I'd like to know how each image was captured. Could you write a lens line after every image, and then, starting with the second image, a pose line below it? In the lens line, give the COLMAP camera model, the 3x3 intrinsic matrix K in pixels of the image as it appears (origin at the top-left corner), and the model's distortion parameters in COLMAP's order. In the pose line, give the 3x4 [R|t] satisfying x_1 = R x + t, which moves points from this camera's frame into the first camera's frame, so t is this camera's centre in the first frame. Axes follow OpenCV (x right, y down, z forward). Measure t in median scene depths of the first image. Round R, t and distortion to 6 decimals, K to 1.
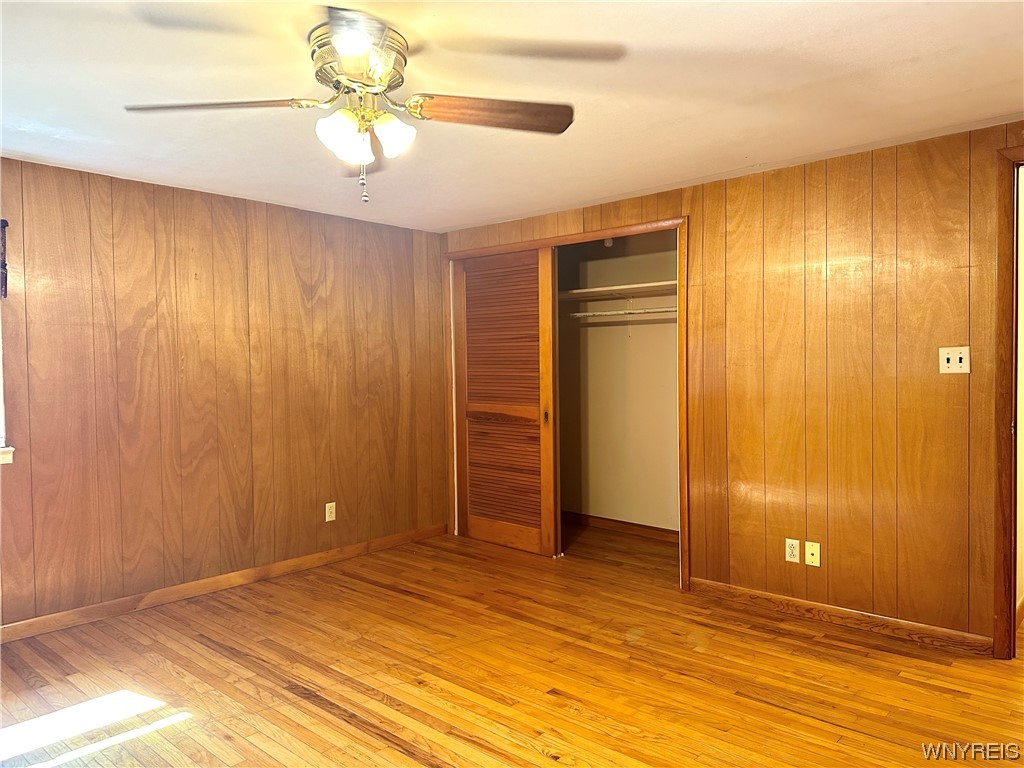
lens RADIAL K [[718.0, 0, 513.7], [0, 718.0, 385.3], [0, 0, 1]] dist [0.049395, -0.045420]
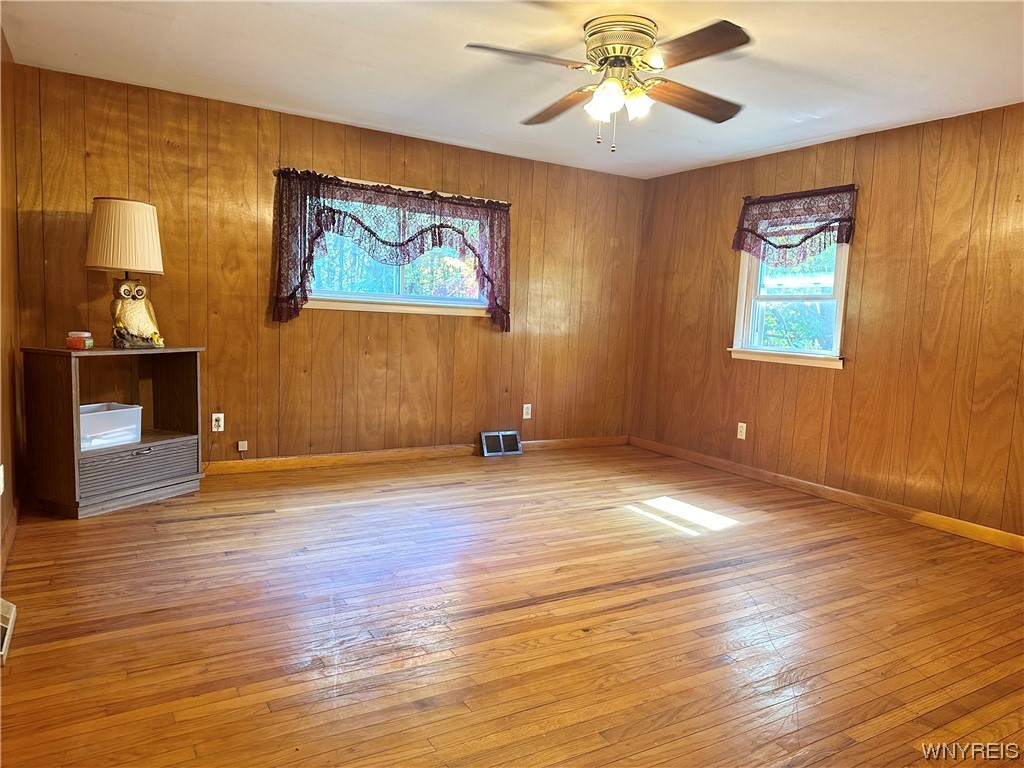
lens RADIAL K [[718.0, 0, 515.5], [0, 718.0, 385.4], [0, 0, 1]] dist [0.049395, -0.045420]
pose [[-0.287364, 0.098965, -0.952695, 0.670166], [-0.062338, 0.990607, 0.121707, 0.010825], [0.955791, 0.094364, -0.278495, 0.712522]]
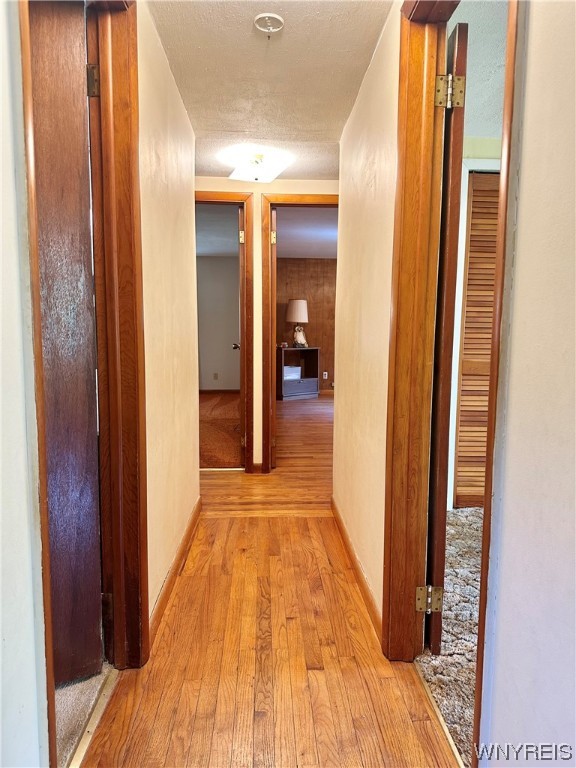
lens RADIAL K [[538.5, 0, 288.5], [0, 538.5, 384.2], [0, 0, 1]] dist [0.049395, -0.045420]
pose [[-0.711455, 0.084796, -0.697597, 1.145177], [-0.014650, 0.990688, 0.135363, -0.018287], [0.702579, 0.106524, -0.703587, 1.172866]]
